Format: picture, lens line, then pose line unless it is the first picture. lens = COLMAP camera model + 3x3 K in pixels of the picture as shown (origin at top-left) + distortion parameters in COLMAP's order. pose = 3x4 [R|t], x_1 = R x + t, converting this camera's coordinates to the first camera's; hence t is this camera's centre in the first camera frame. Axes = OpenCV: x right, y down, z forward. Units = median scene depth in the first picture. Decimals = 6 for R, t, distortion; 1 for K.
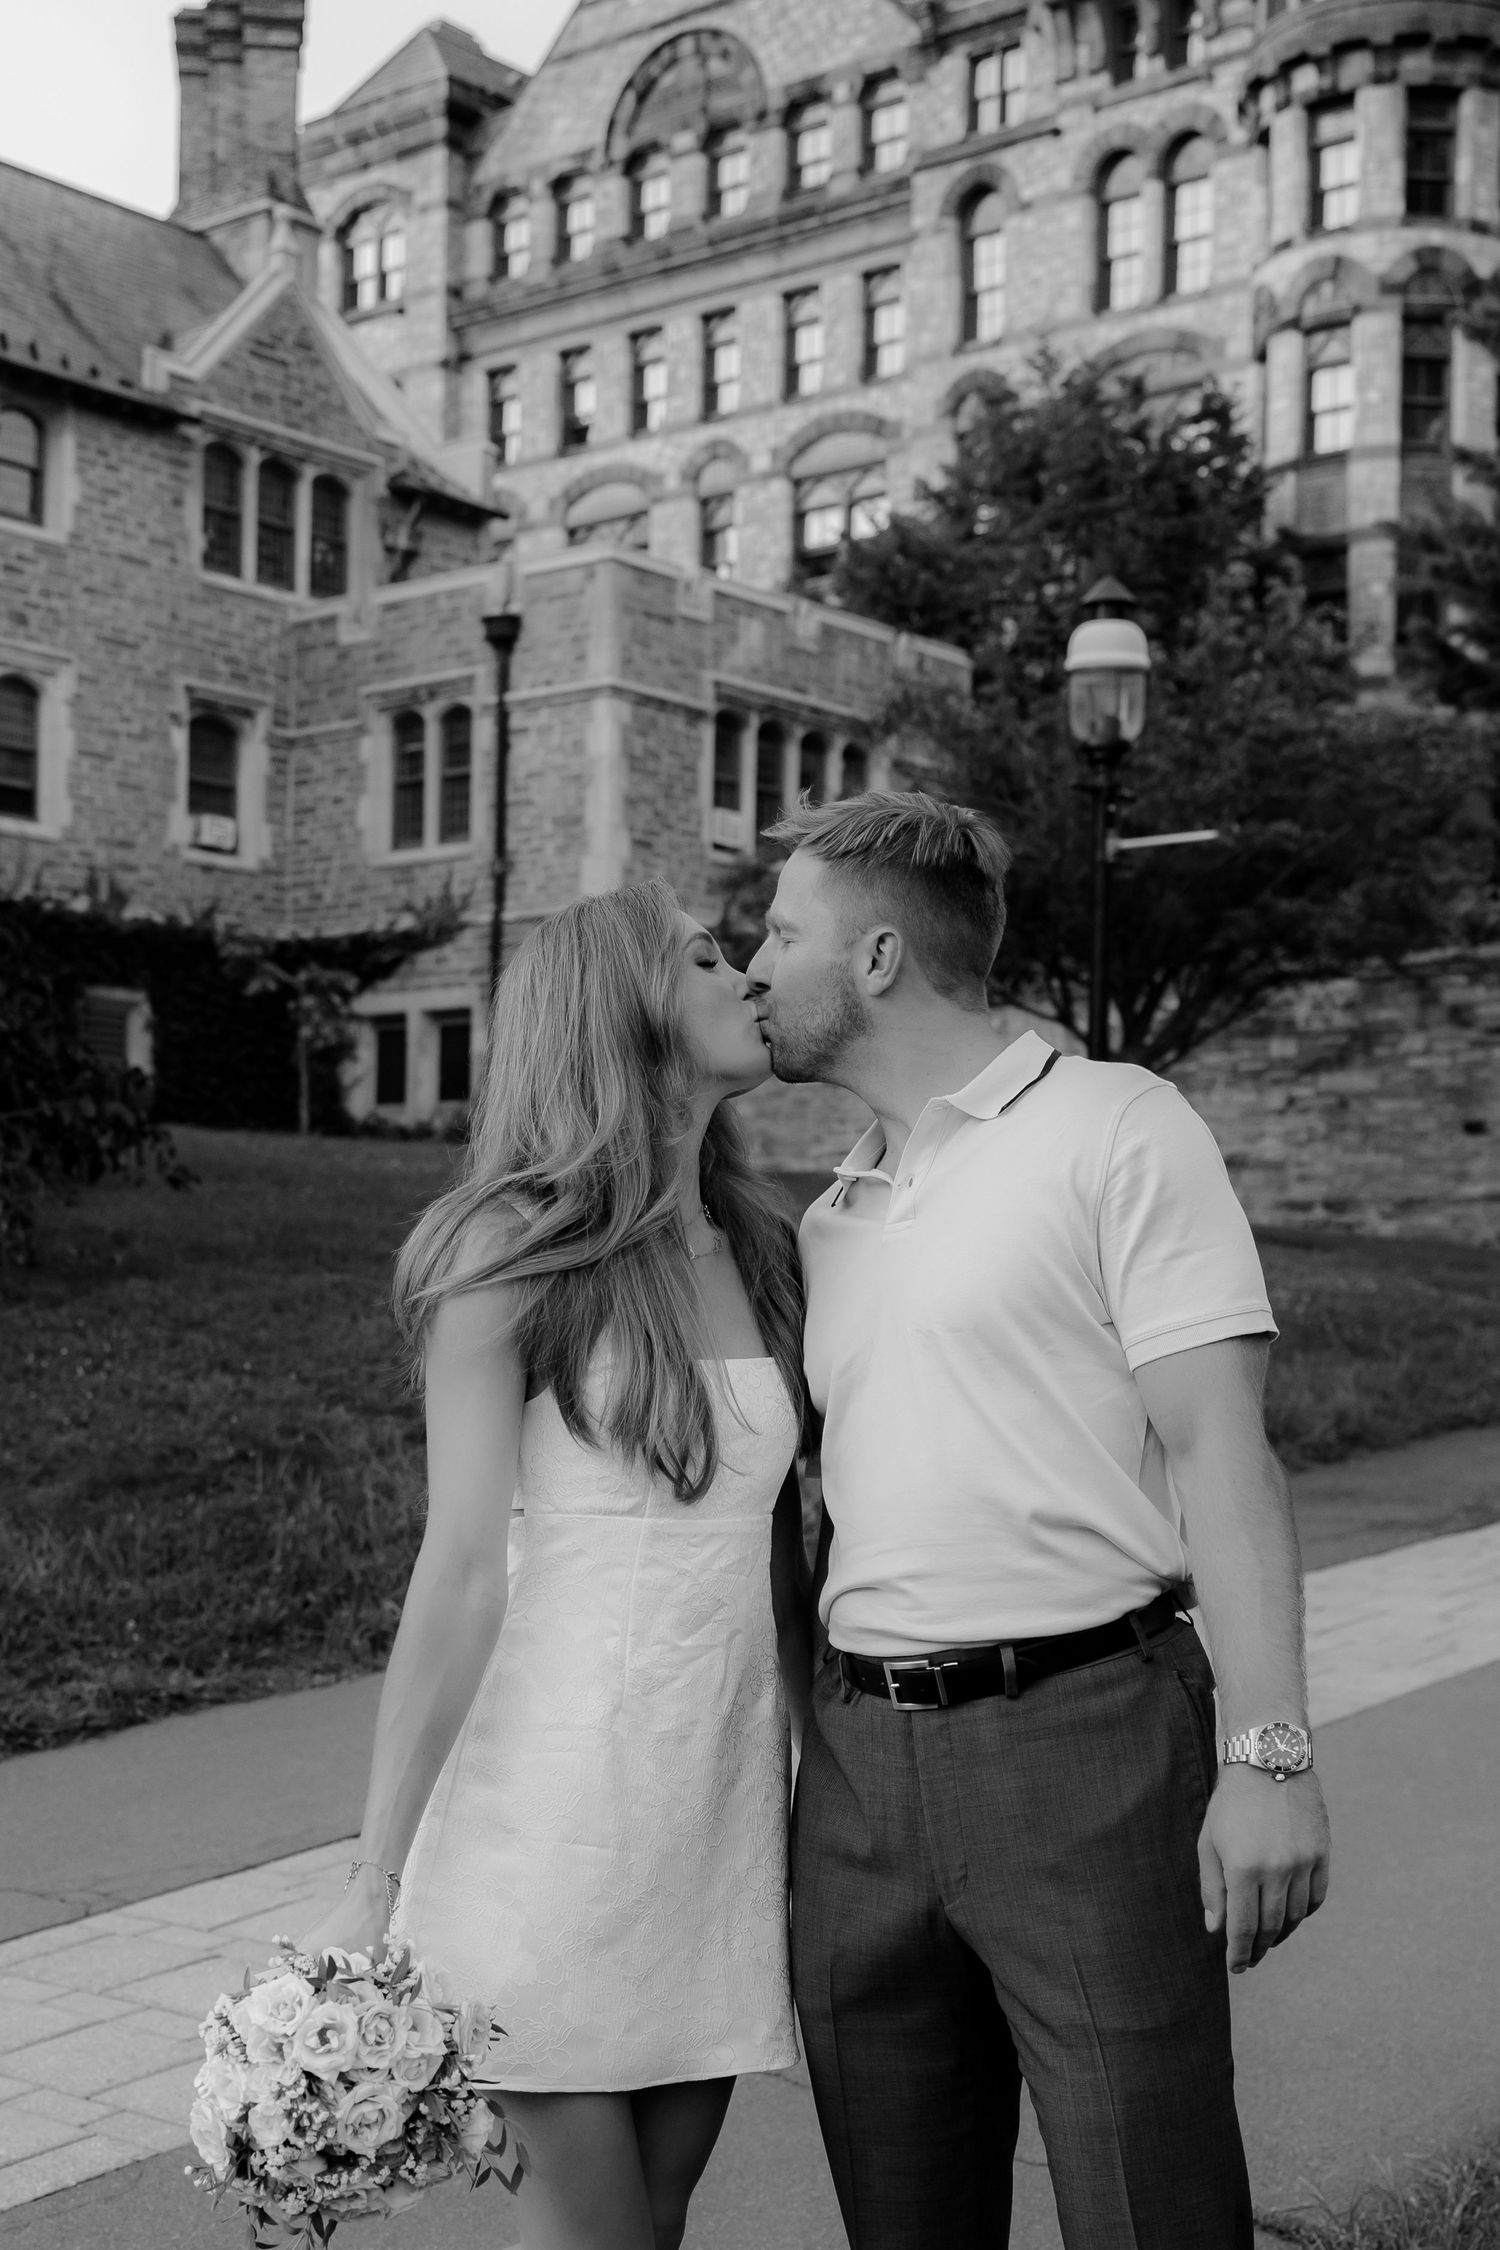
lens RADIAL K [[3091.1, 0, 598.8], [0, 3091.1, 1344.0], [0, 0, 1]] dist [-0.009118, 0.057340]
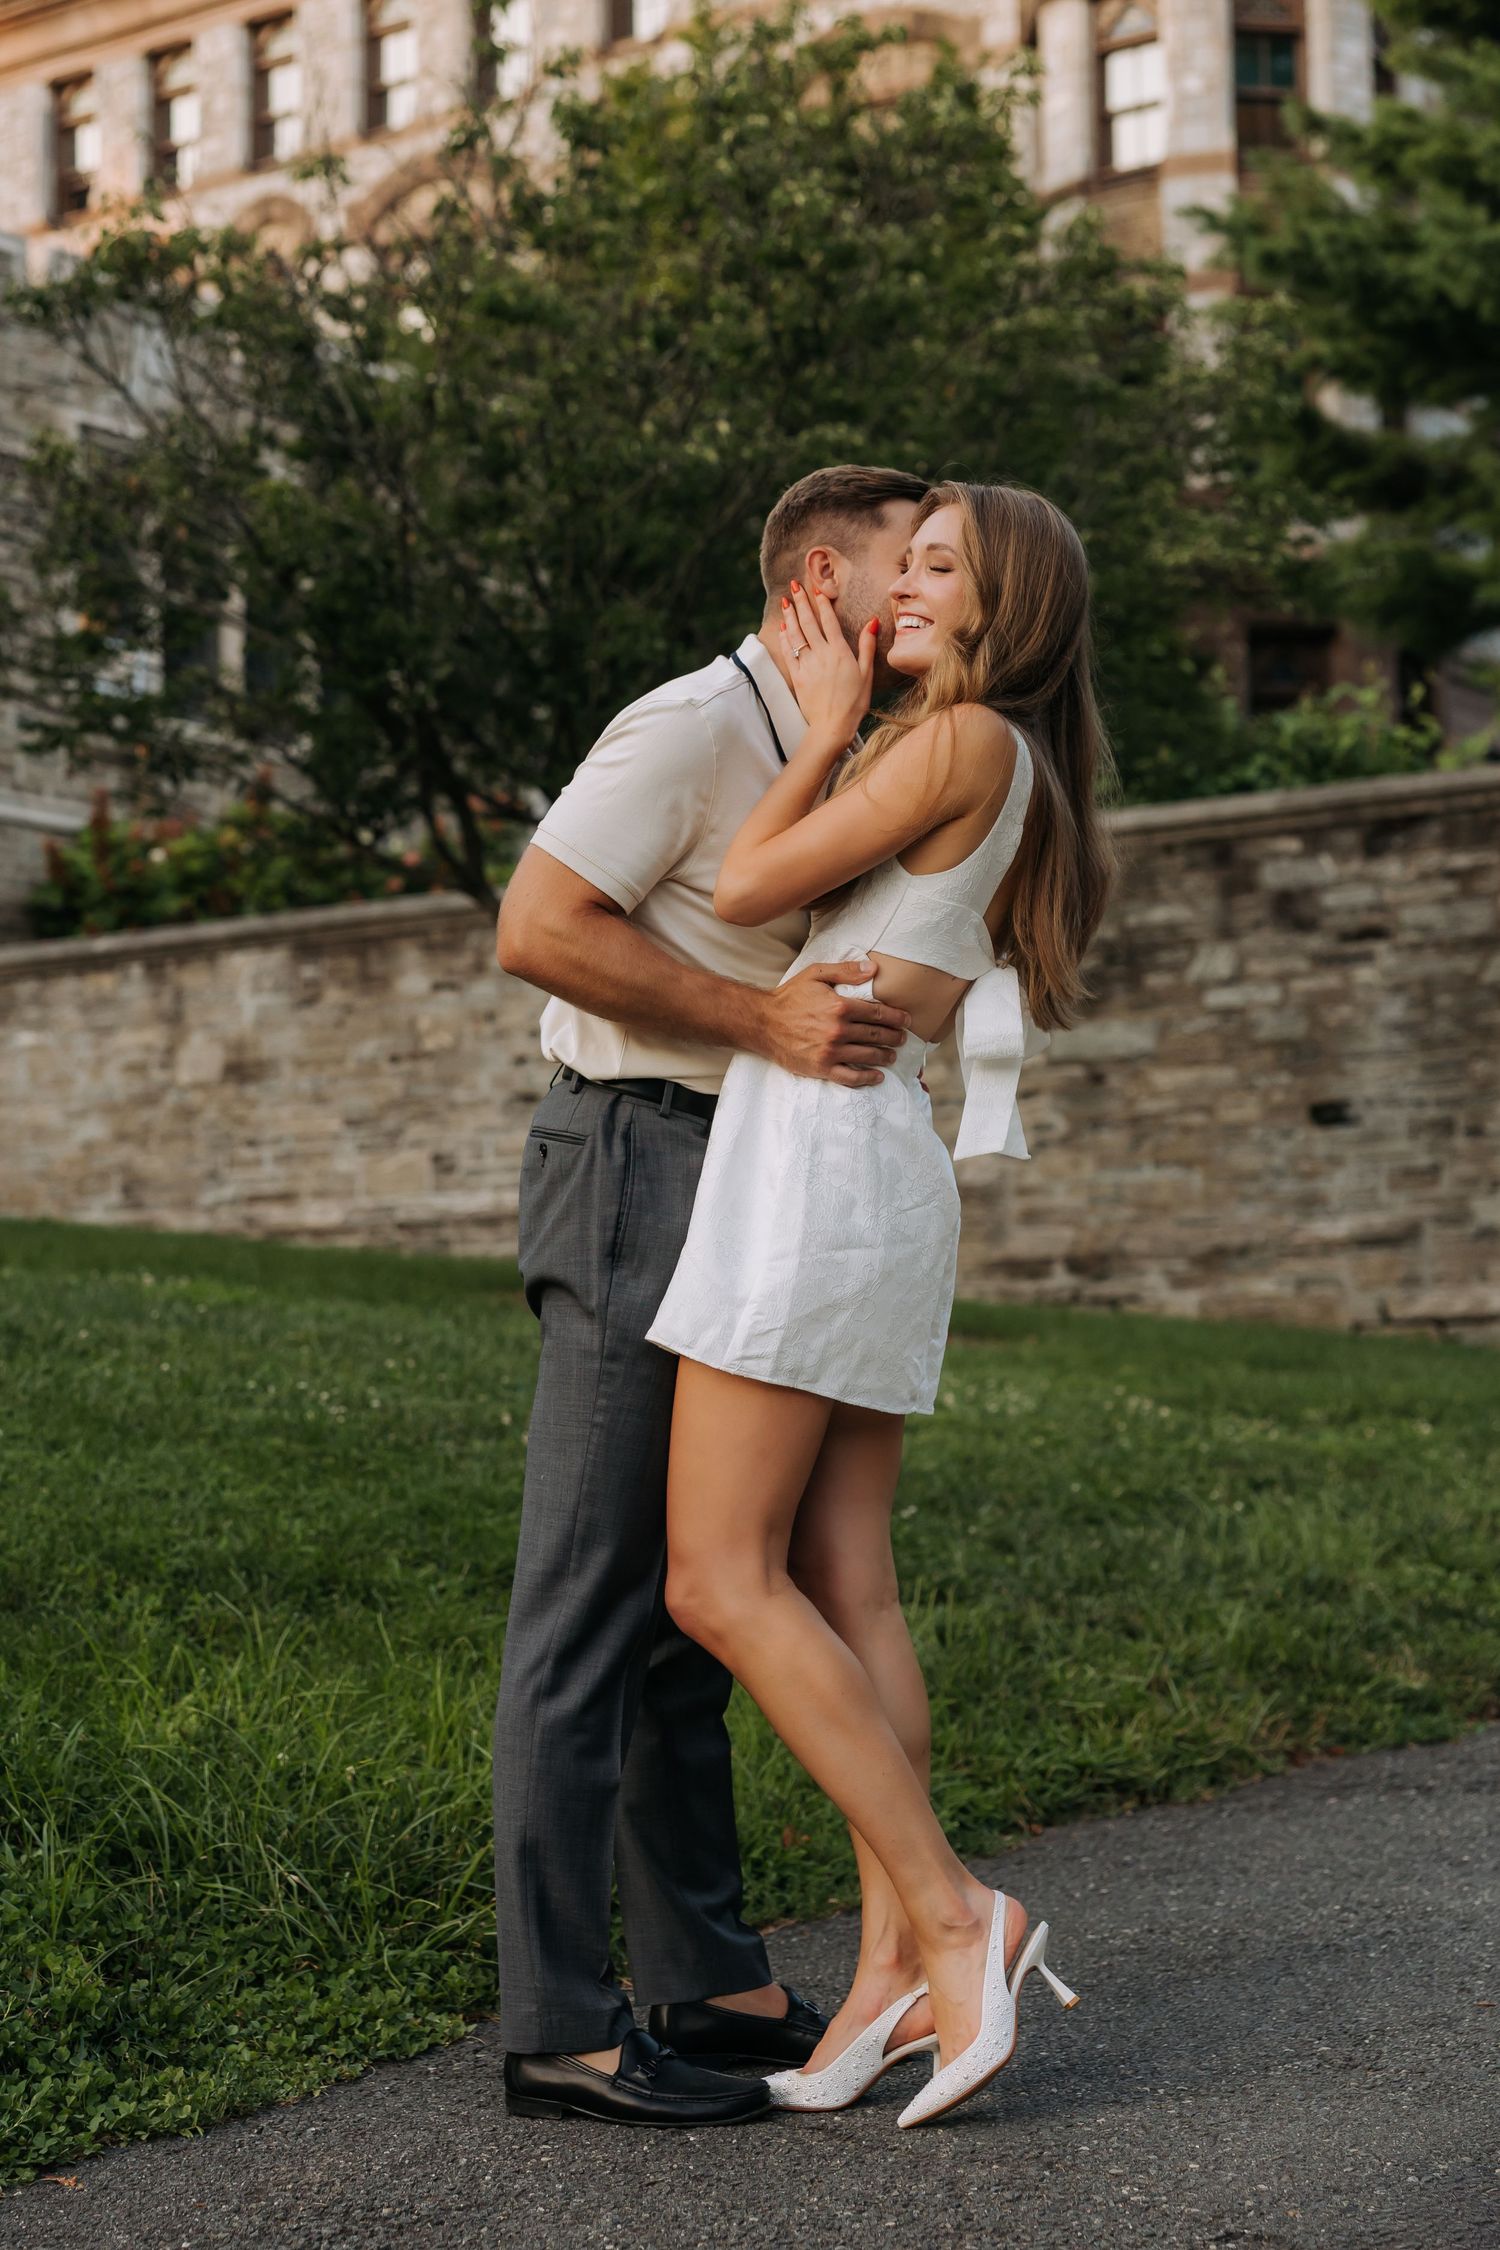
lens RADIAL K [[3911.8, 0, 669.8], [0, 3911.8, 981.2], [0, 0, 1]] dist [0.008947, 0.038206]
pose [[0.996946, -0.015088, 0.076621, 0.071954], [0.025366, 0.990522, -0.134995, -0.002020], [-0.073858, 0.136526, 0.987879, 0.203084]]
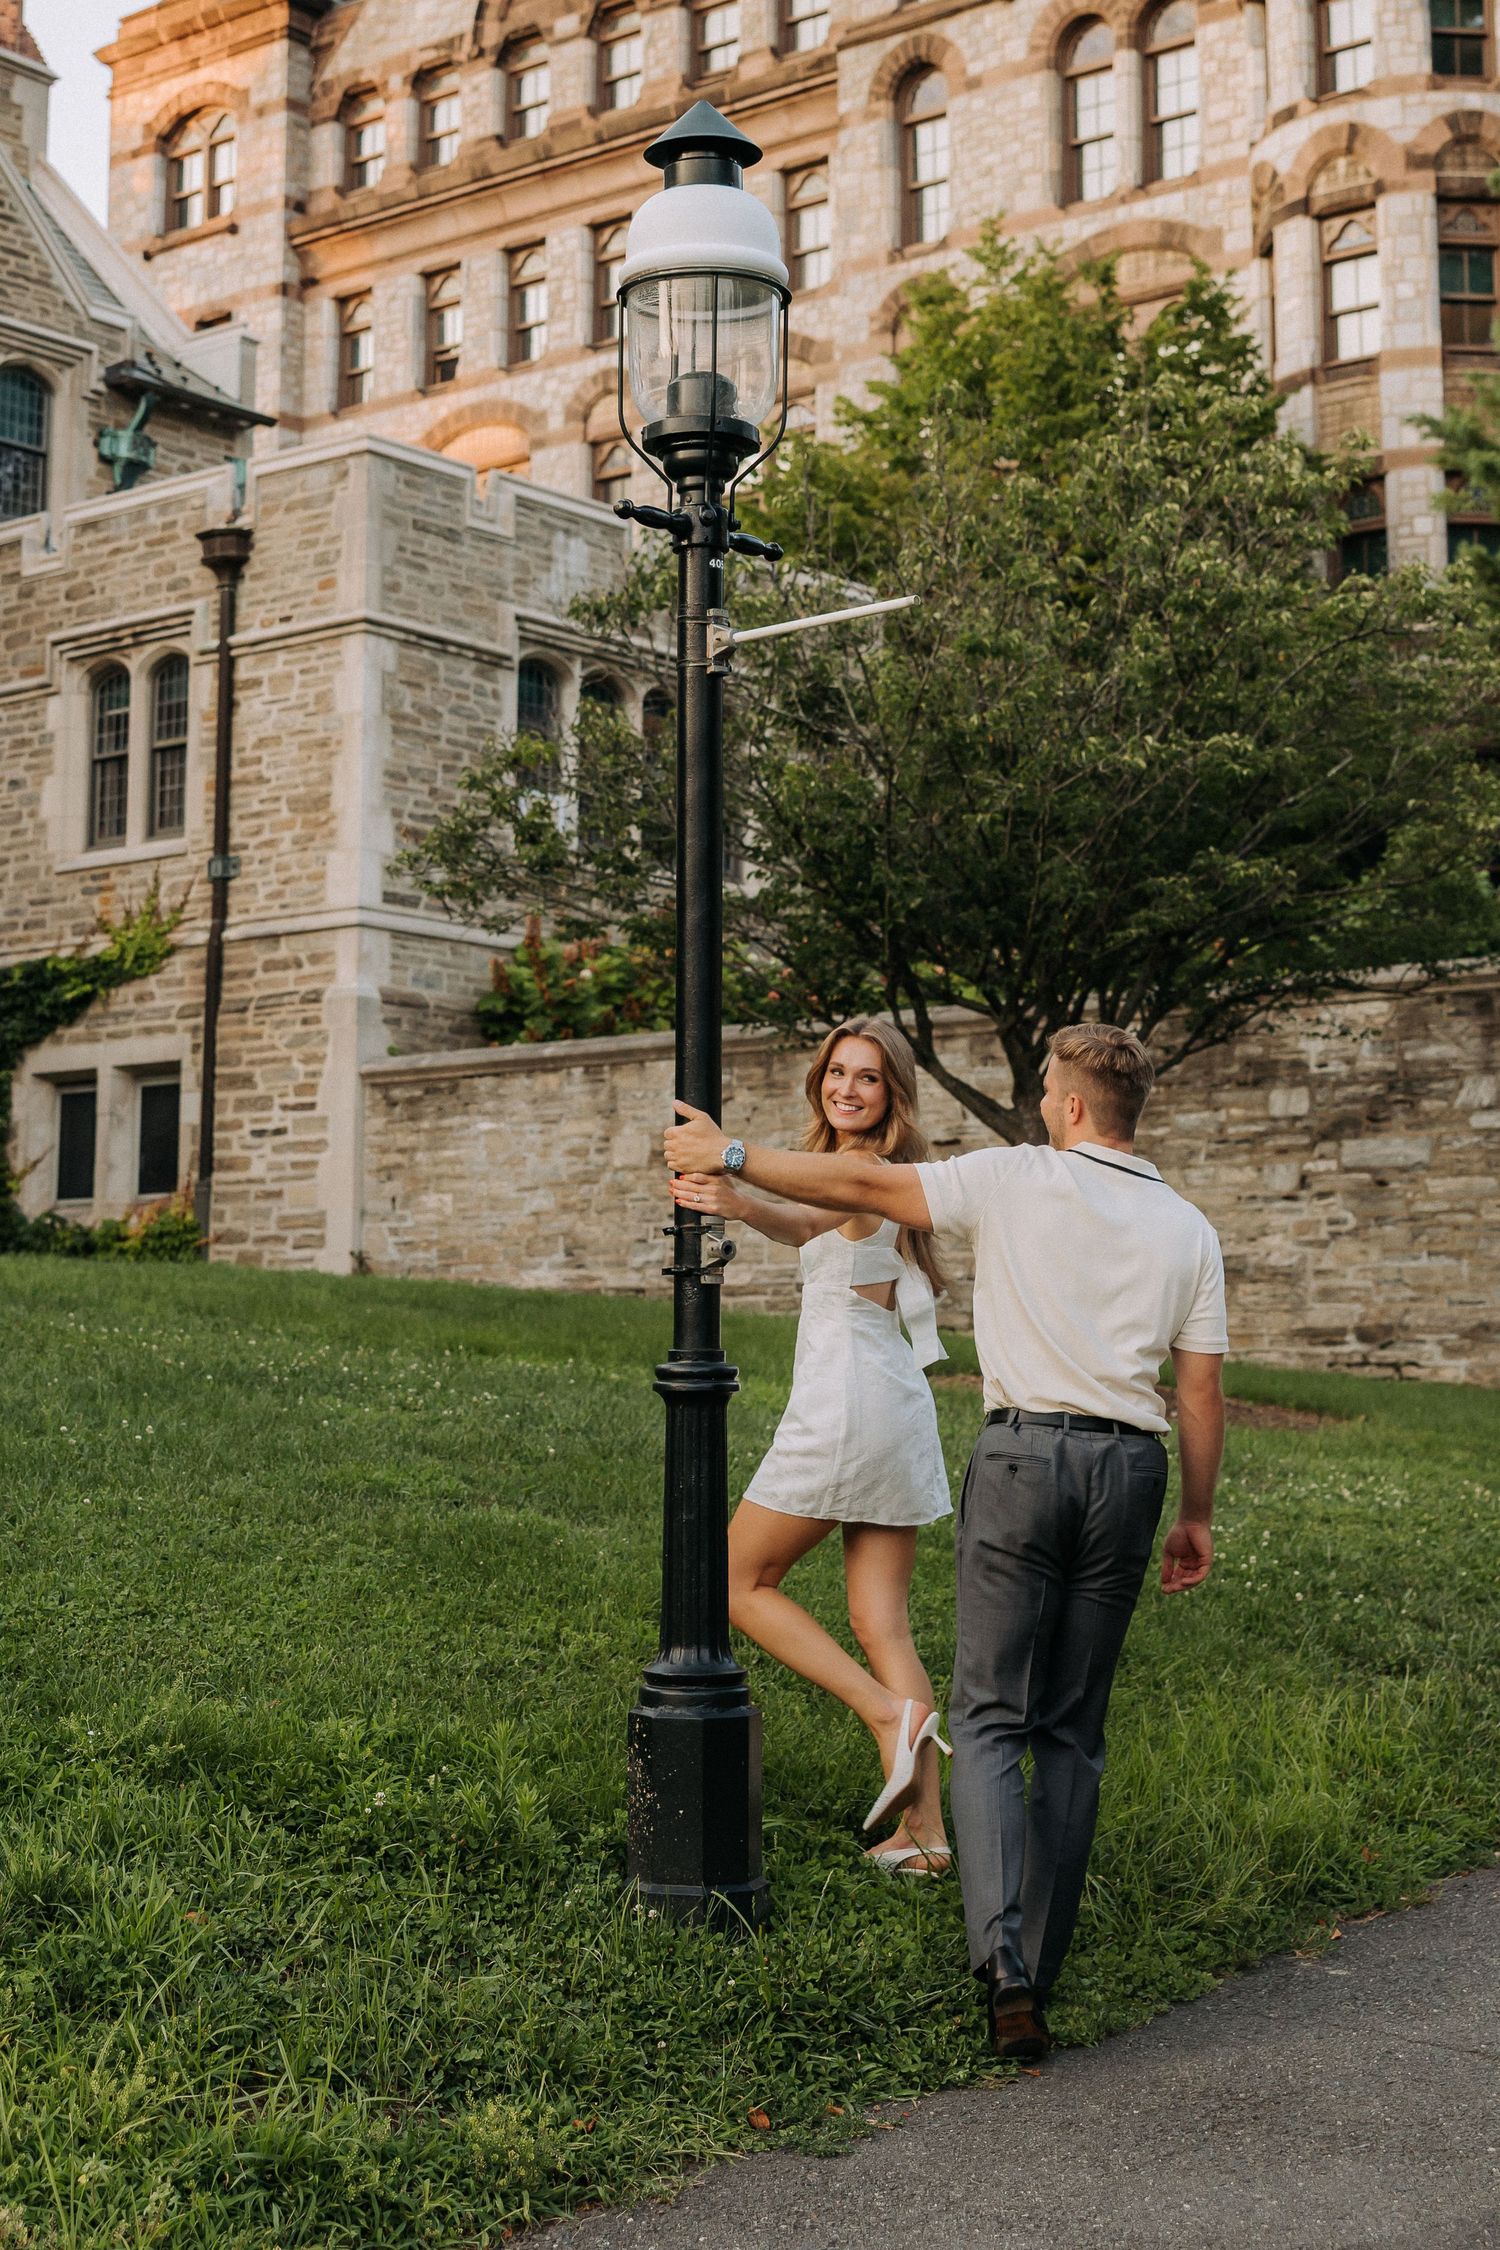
lens RADIAL K [[3498.8, 0, 673.8], [0, 3498.8, 825.8], [0, 0, 1]] dist [-0.005430, 0.045503]
pose [[0.999790, -0.008631, 0.018604, 0.046200], [0.011849, 0.983505, -0.180493, -0.011580], [-0.016739, 0.180675, 0.983400, 0.148879]]
